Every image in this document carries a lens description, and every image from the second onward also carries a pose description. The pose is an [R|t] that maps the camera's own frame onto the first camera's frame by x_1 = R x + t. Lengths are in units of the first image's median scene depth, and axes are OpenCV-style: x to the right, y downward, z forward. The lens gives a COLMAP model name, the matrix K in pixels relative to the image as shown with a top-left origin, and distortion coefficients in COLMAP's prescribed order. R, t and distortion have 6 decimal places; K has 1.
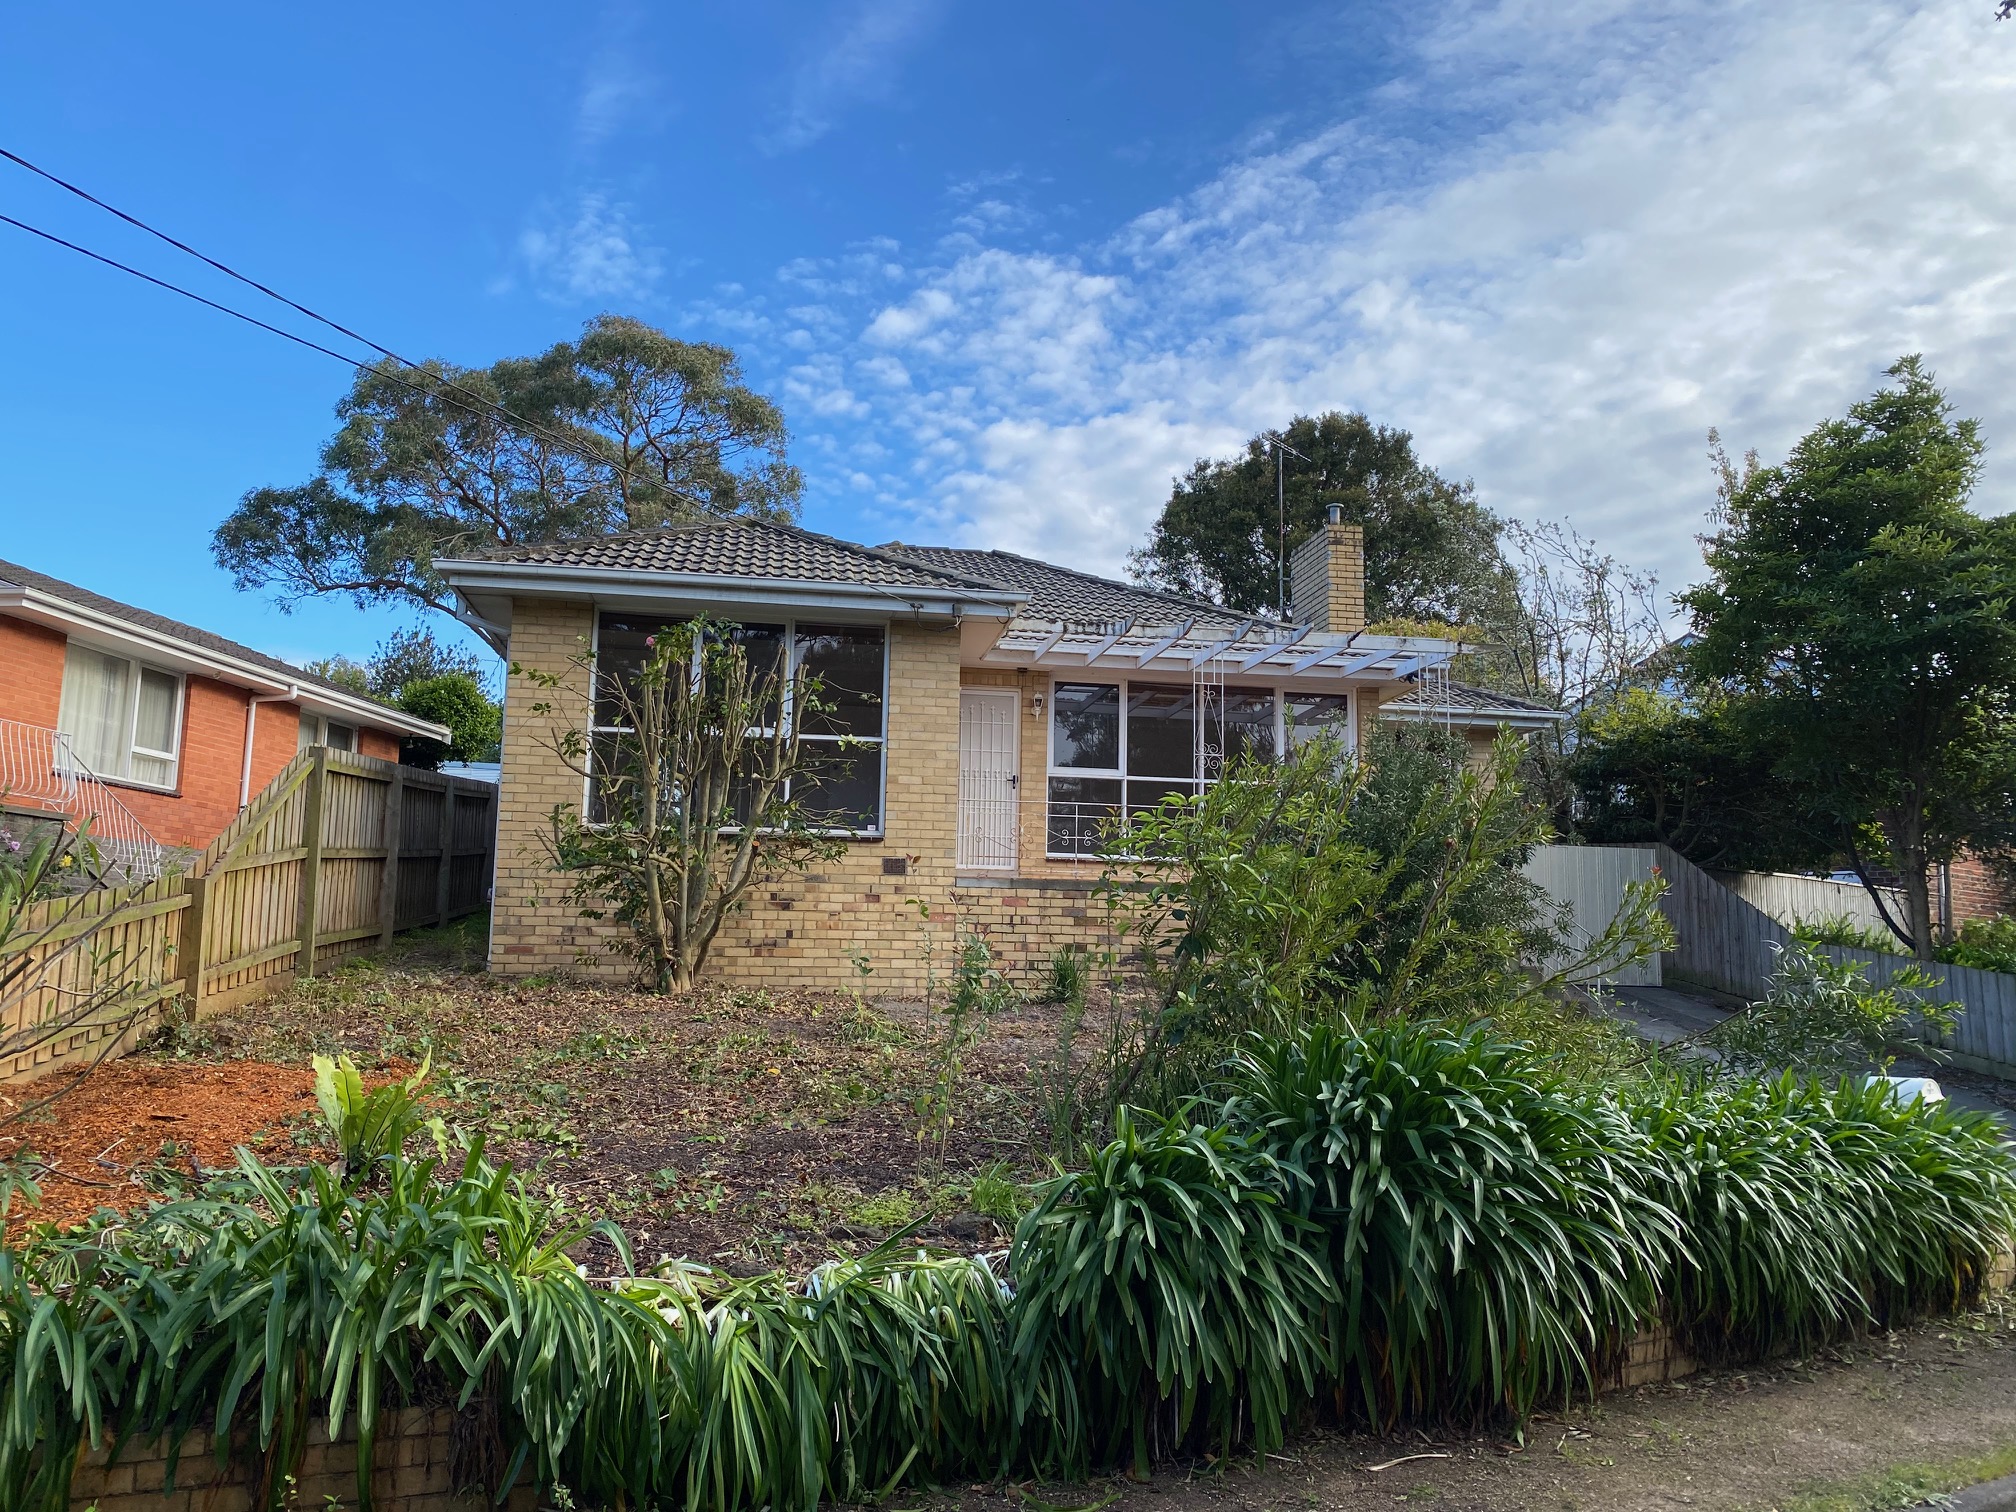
lens RADIAL K [[1542.5, 0, 1003.4], [0, 1542.5, 757.4], [0, 0, 1]] dist [0.033838, 0.000030]
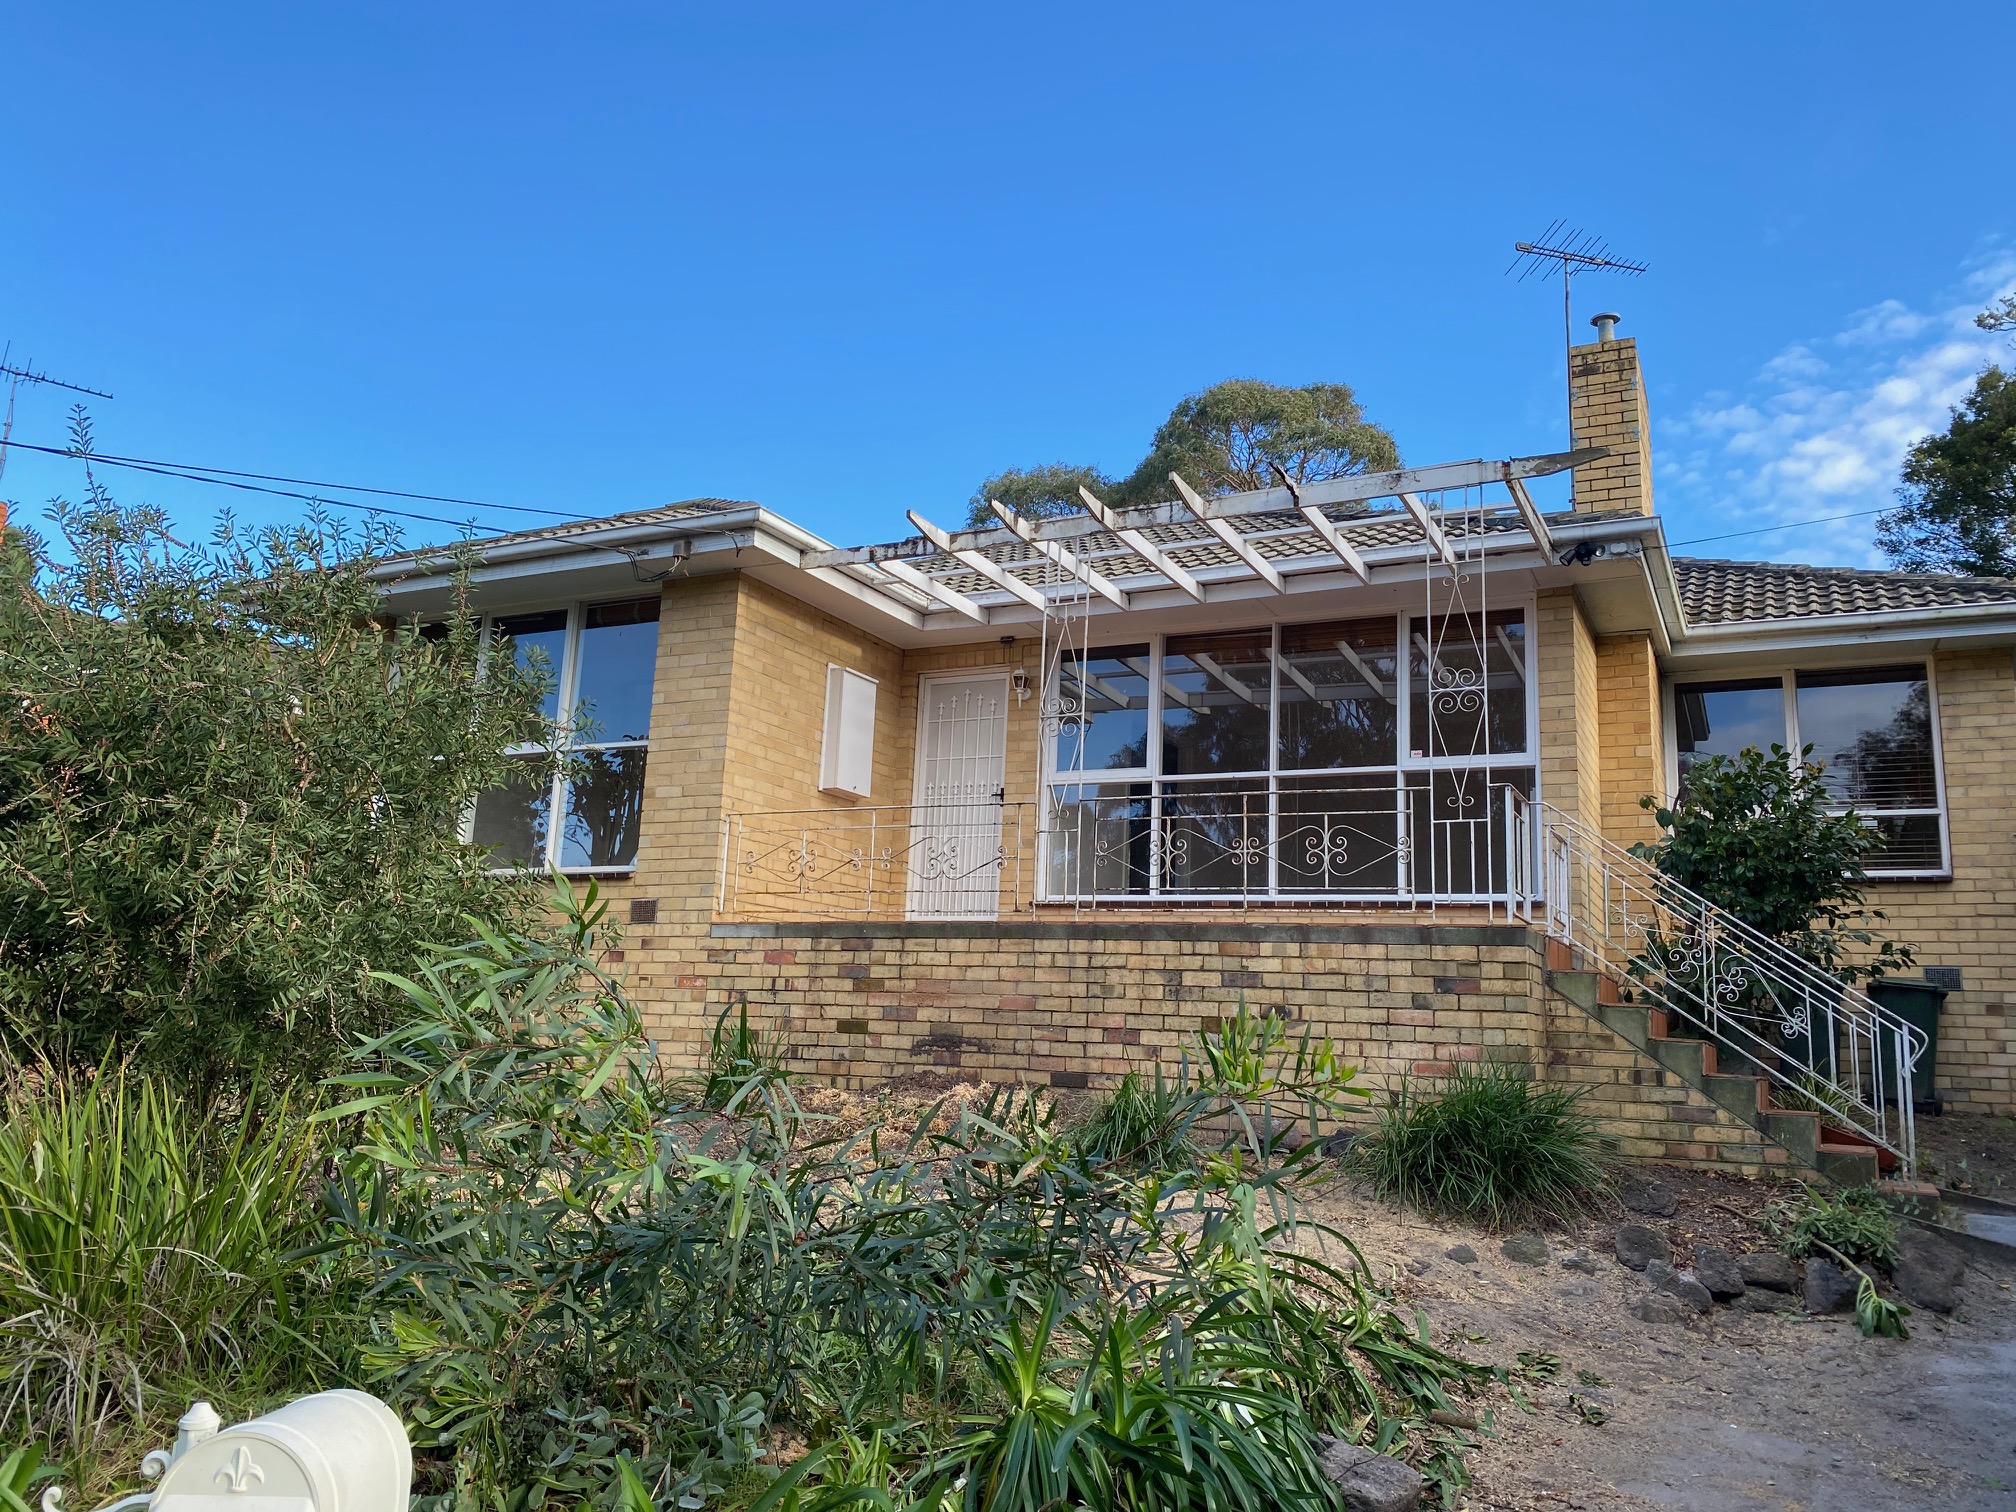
lens RADIAL K [[1542.5, 0, 1009.8], [0, 1542.5, 751.8], [0, 0, 1]] dist [0.033838, 0.000030]
pose [[0.803425, -0.101585, -0.586676, 0.498276], [0.052506, 0.993587, -0.100140, 0.077145], [0.593087, 0.049651, 0.803606, 0.508081]]
